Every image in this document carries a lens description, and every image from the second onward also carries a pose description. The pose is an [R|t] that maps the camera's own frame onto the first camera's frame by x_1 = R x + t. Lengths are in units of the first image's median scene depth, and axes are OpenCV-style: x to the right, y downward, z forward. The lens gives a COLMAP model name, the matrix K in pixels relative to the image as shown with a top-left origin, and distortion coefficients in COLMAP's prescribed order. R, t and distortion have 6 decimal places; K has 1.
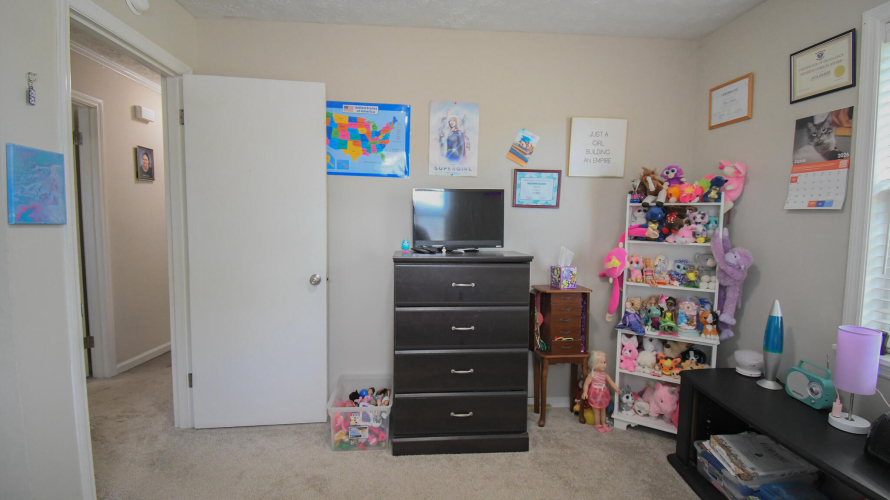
lens RADIAL K [[388.1, 0, 437.6], [0, 388.1, 251.3], [0, 0, 1]] dist [-0.003685, -0.011949]
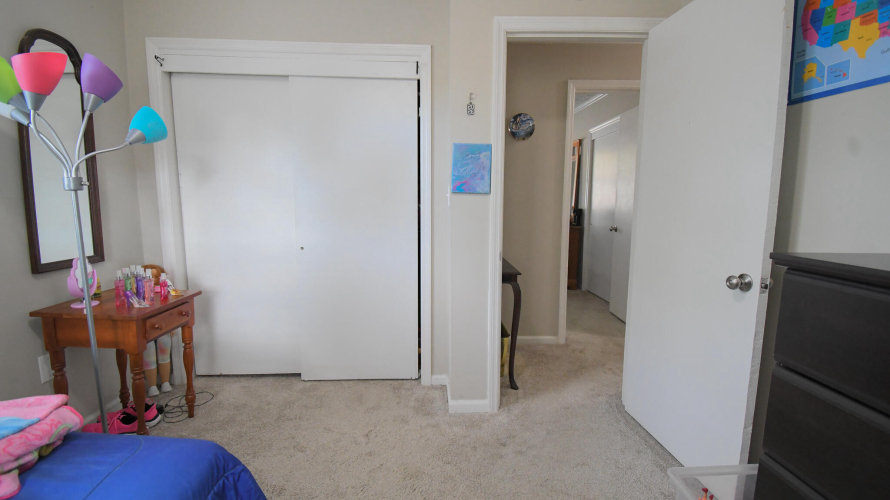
lens RADIAL K [[388.1, 0, 443.7], [0, 388.1, 249.9], [0, 0, 1]] dist [-0.003685, -0.011949]
pose [[-0.038049, 0.109600, -0.993247, 0.316281], [-0.083269, 0.990162, 0.112449, -0.006880], [0.995801, 0.086985, -0.028548, 0.560426]]
